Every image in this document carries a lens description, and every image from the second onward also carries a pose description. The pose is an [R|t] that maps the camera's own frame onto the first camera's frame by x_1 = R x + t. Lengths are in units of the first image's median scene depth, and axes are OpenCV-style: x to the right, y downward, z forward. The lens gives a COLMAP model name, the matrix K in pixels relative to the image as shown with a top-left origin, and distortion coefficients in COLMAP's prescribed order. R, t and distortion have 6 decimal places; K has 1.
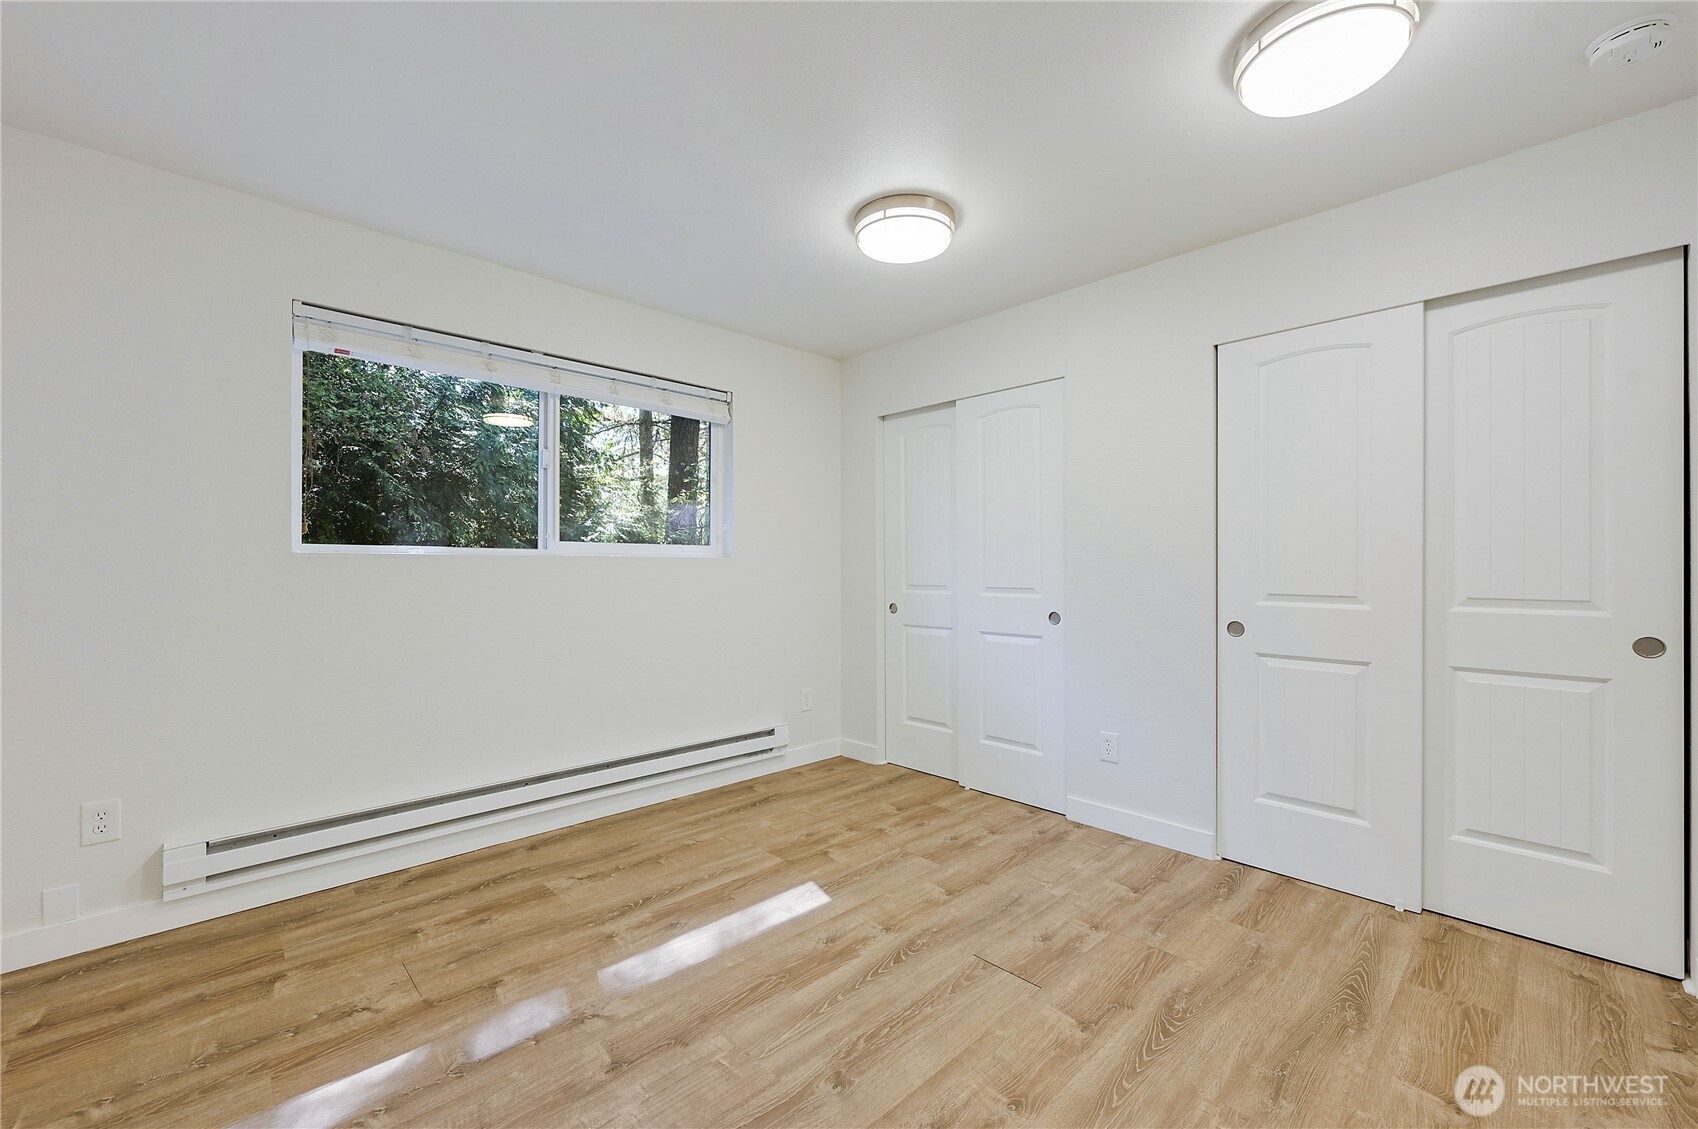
lens RADIAL K [[699.8, 0, 857.3], [0, 699.8, 564.8], [0, 0, 1]] dist [0.000033, -0.000076]
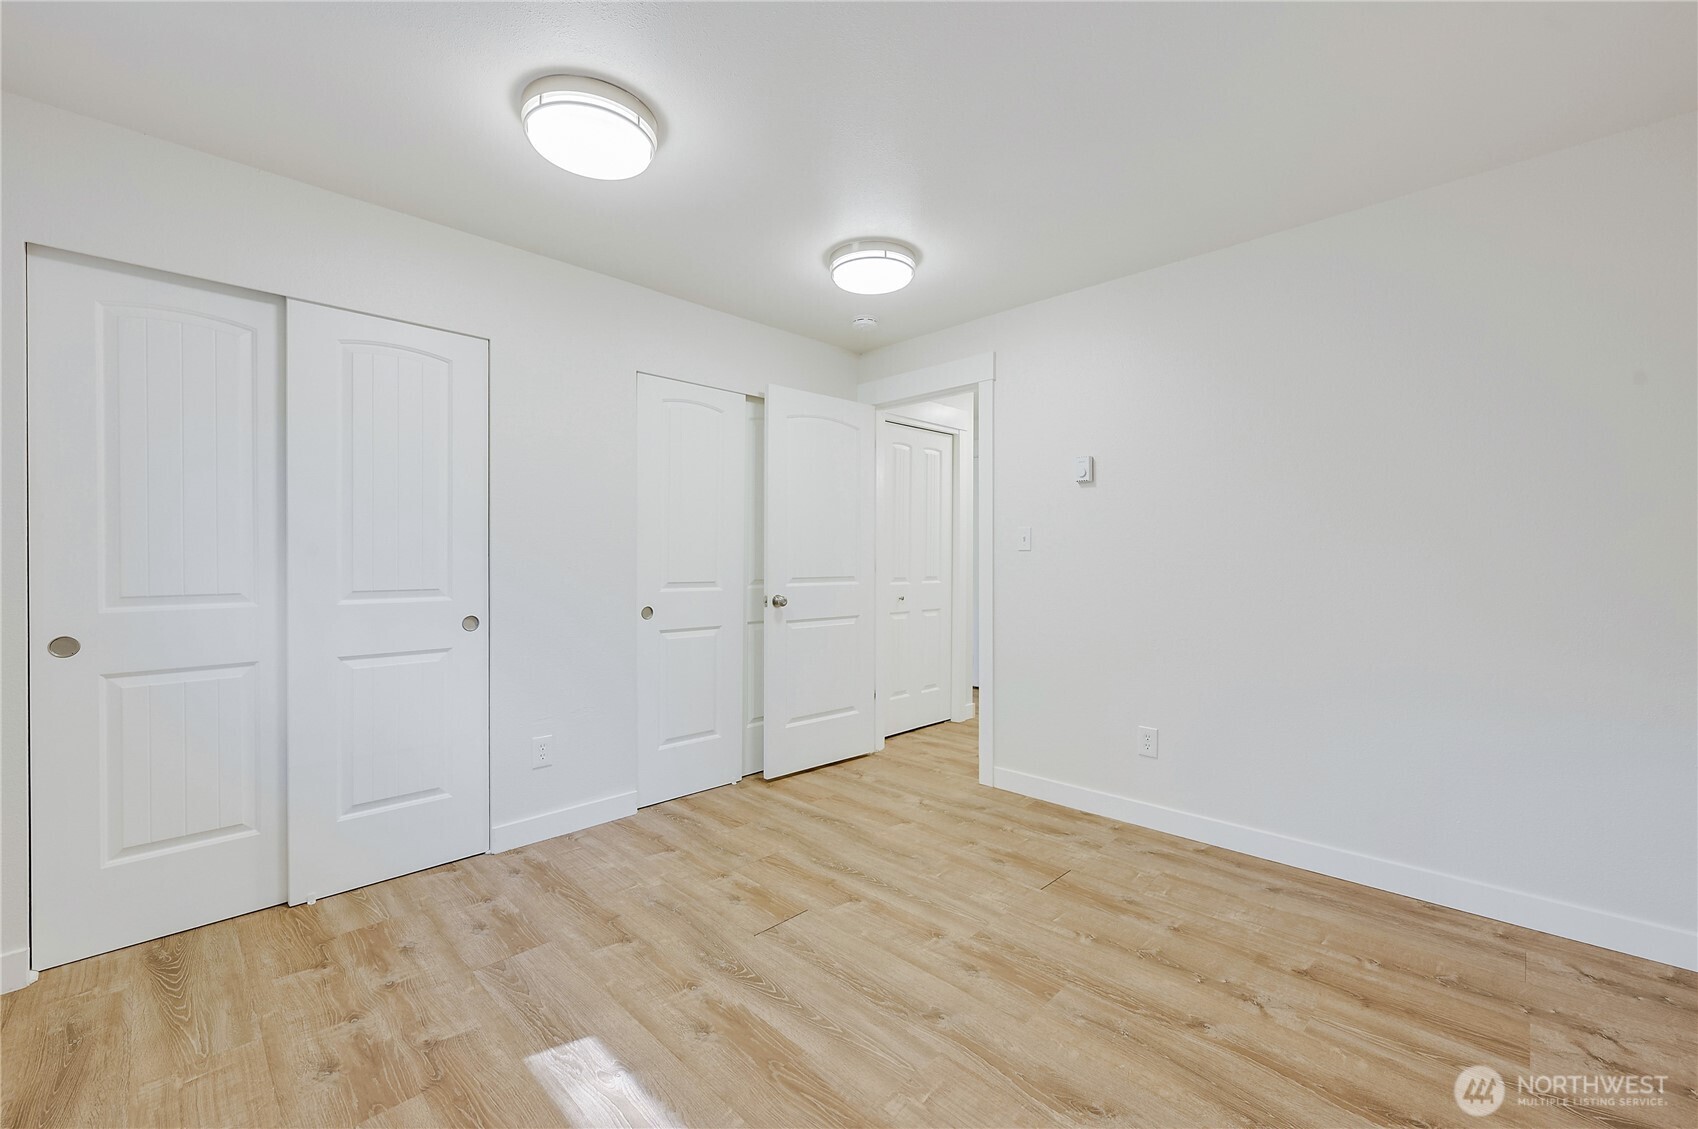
lens RADIAL K [[699.8, 0, 857.3], [0, 699.8, 564.8], [0, 0, 1]] dist [0.000033, -0.000076]
pose [[-0.035475, -0.006772, 0.999348, -0.707741], [-0.002373, 0.999975, 0.006692, 0.000307], [-0.999368, -0.002134, -0.035490, 0.719132]]
